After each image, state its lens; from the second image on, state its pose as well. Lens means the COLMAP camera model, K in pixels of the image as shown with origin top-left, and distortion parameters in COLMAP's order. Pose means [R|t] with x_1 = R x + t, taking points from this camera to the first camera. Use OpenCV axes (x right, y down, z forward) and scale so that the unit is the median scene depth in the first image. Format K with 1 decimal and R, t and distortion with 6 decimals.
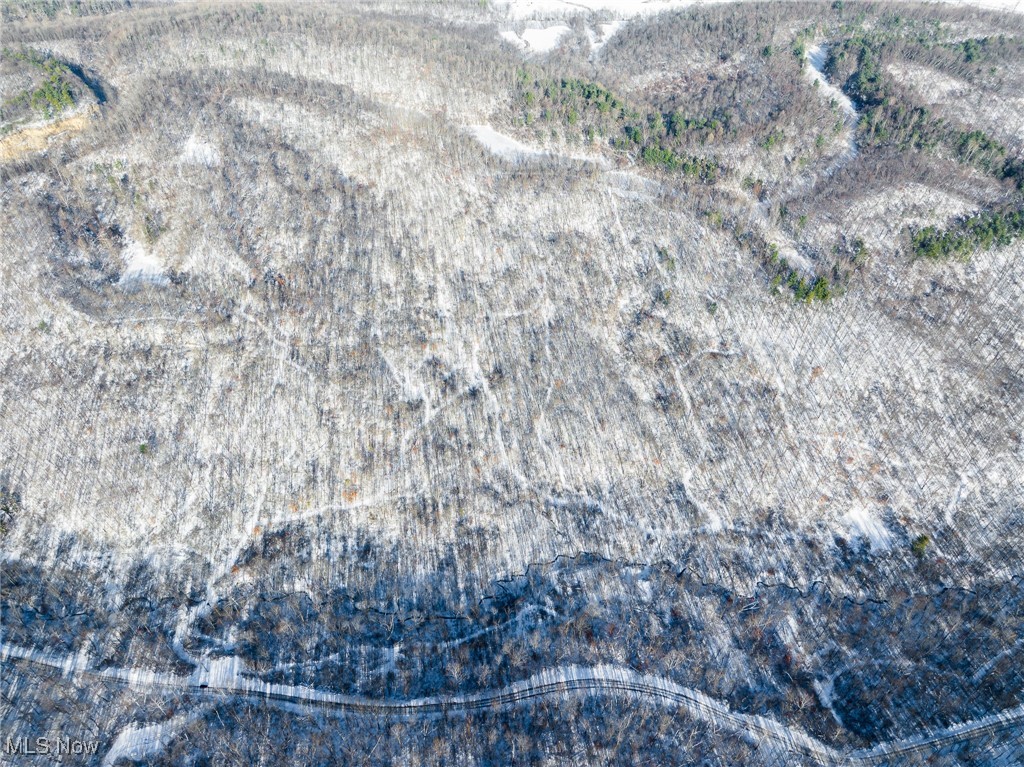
lens RADIAL K [[698.3, 0, 512.0], [0, 698.3, 383.5], [0, 0, 1]] dist [-0.037757, 0.003175]
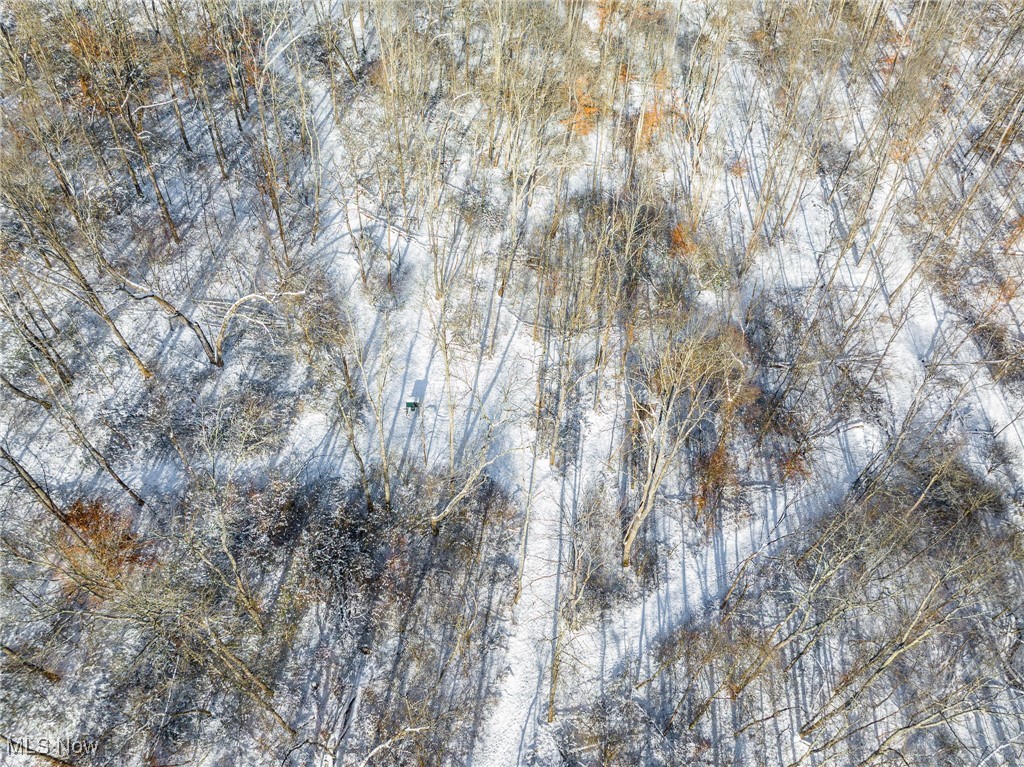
lens RADIAL K [[698.3, 0, 512.0], [0, 698.3, 383.5], [0, 0, 1]] dist [-0.037757, 0.003175]
pose [[0.970297, 0.187747, -0.152559, -0.114390], [-0.180719, 0.981774, 0.058825, 0.001467], [0.160822, -0.029507, 0.986542, 0.903960]]
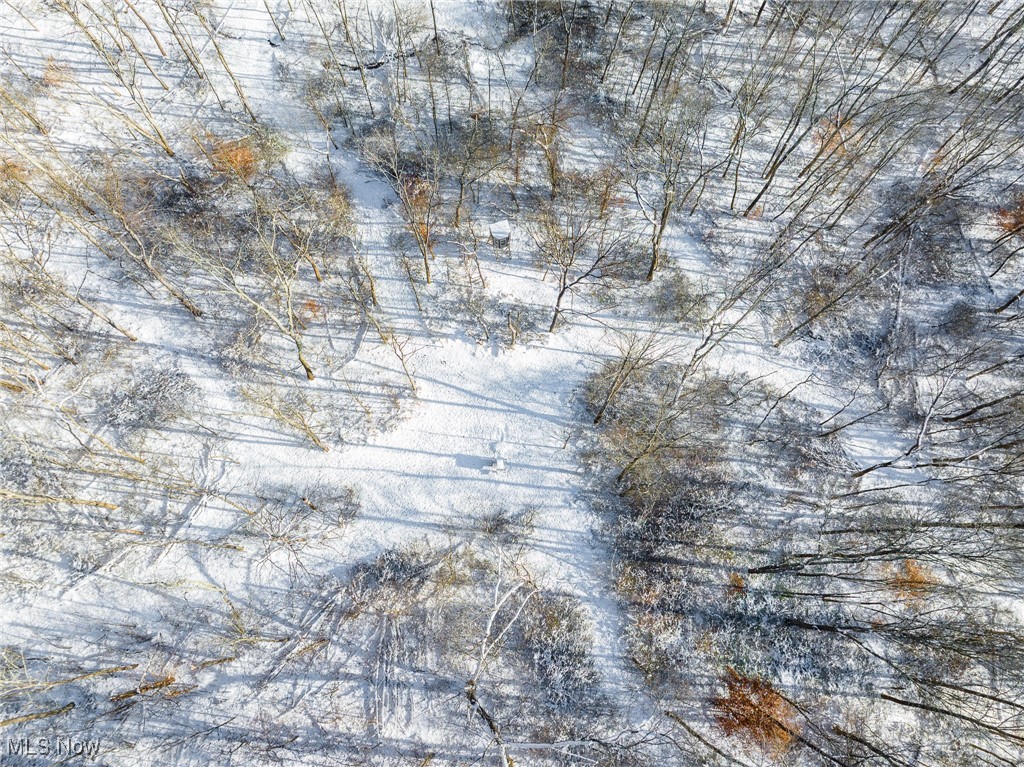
lens RADIAL K [[698.3, 0, 512.0], [0, 698.3, 383.5], [0, 0, 1]] dist [-0.037757, 0.003175]
pose [[0.250894, -0.942852, 0.219277, -0.157522], [0.695632, 0.333135, 0.636488, -0.055560], [-0.673163, -0.007155, 0.739459, 0.932823]]
